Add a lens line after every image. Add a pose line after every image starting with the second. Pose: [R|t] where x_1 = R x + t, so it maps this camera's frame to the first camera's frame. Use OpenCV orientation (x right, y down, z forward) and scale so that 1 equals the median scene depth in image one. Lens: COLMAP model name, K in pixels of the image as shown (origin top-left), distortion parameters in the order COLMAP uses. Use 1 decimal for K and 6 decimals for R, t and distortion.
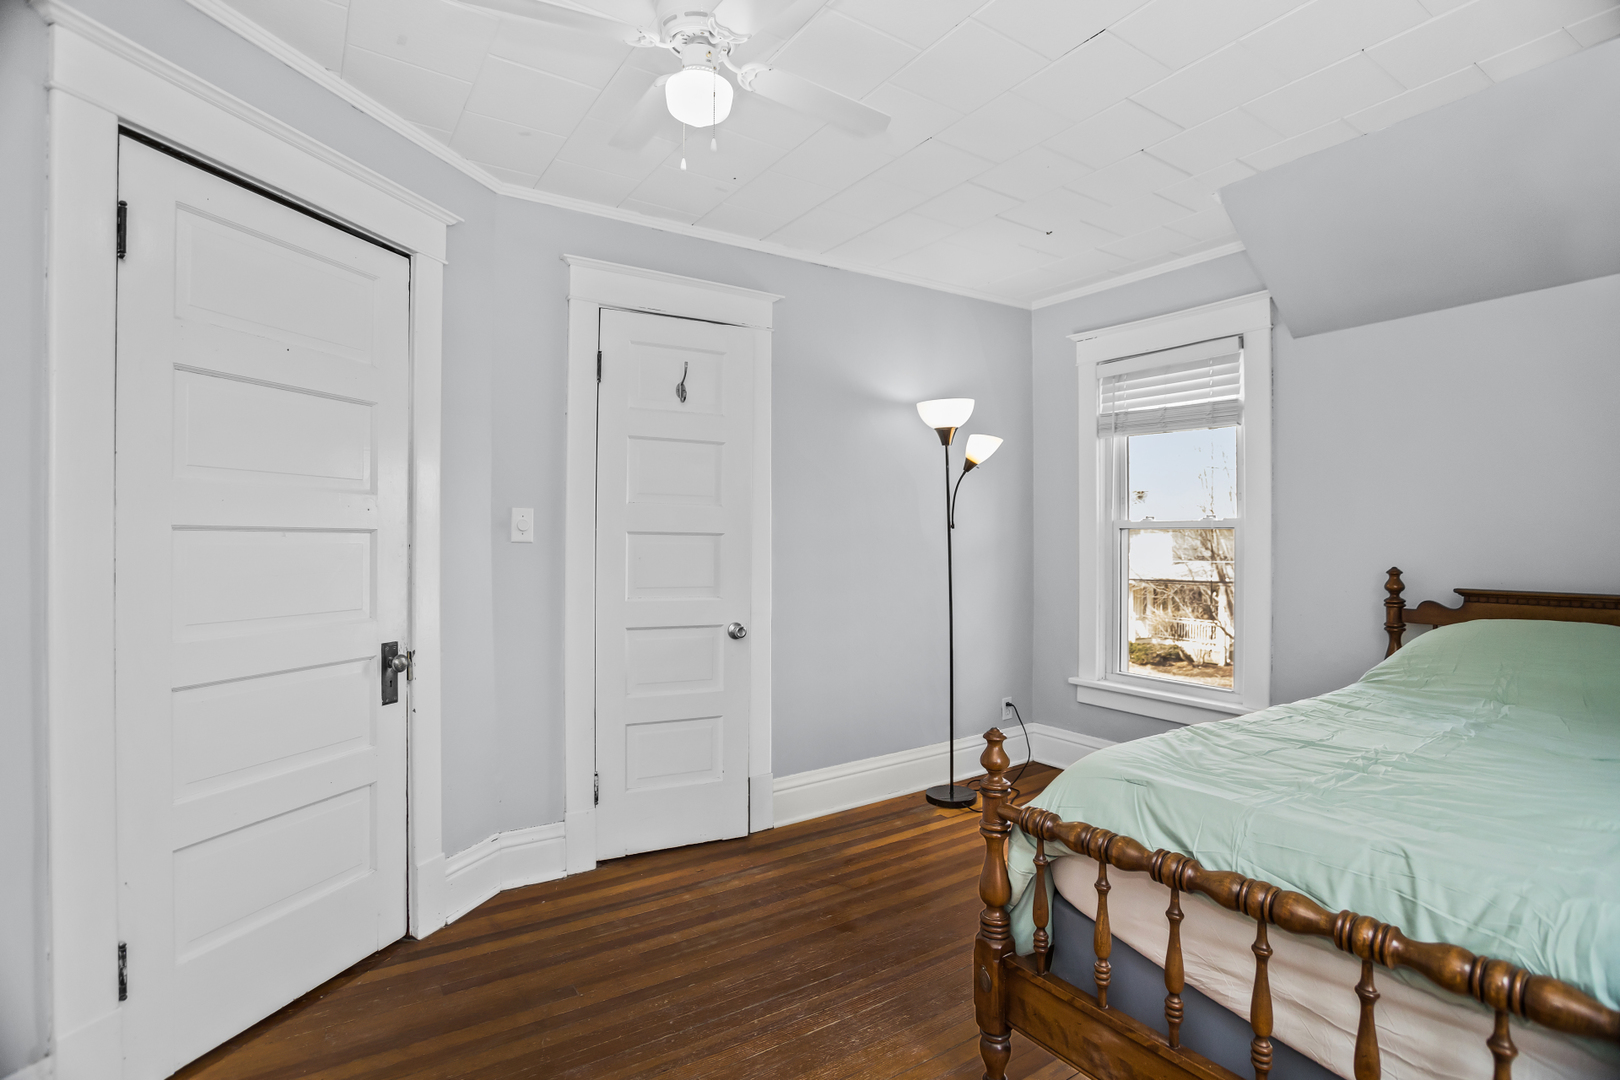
lens RADIAL K [[778.7, 0, 807.2], [0, 778.7, 542.4], [0, 0, 1]] dist [-0.041705, 0.010857]
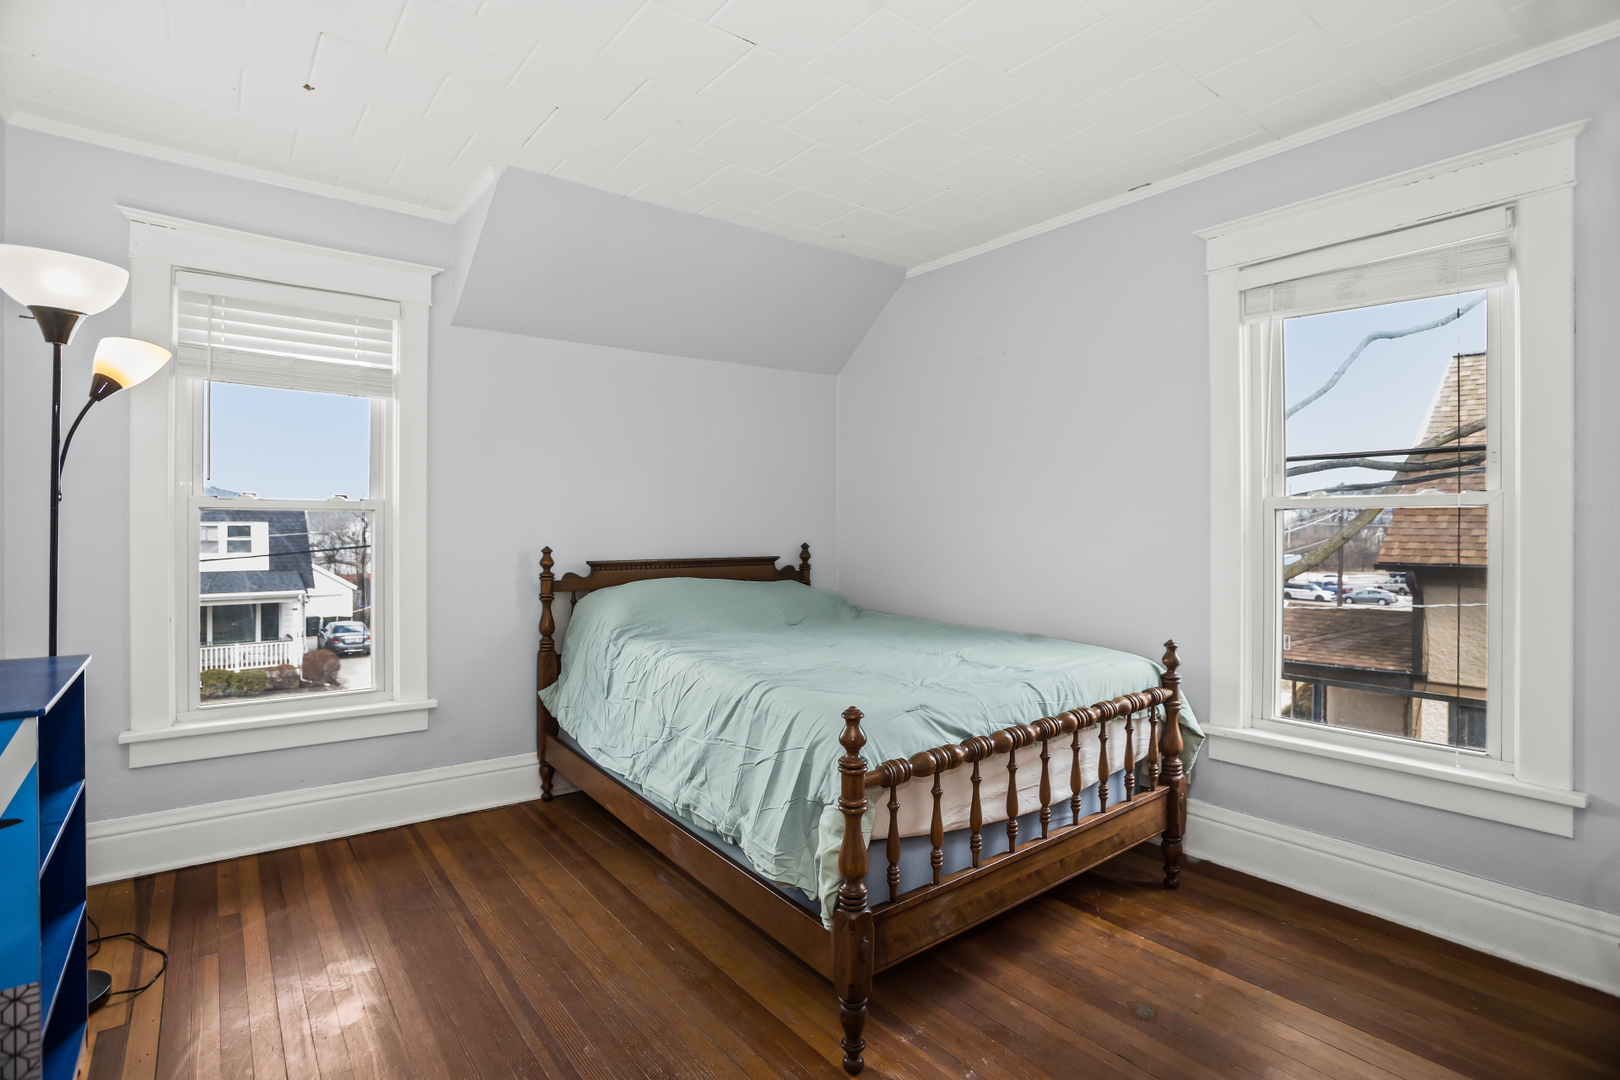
lens RADIAL K [[778.7, 0, 810.4], [0, 778.7, 524.9], [0, 0, 1]] dist [-0.041705, 0.010857]
pose [[-0.056416, 0.001329, 0.998406, -0.415766], [0.000479, 0.999999, -0.001304, 0.000322], [-0.998407, 0.000404, -0.056417, 0.588679]]
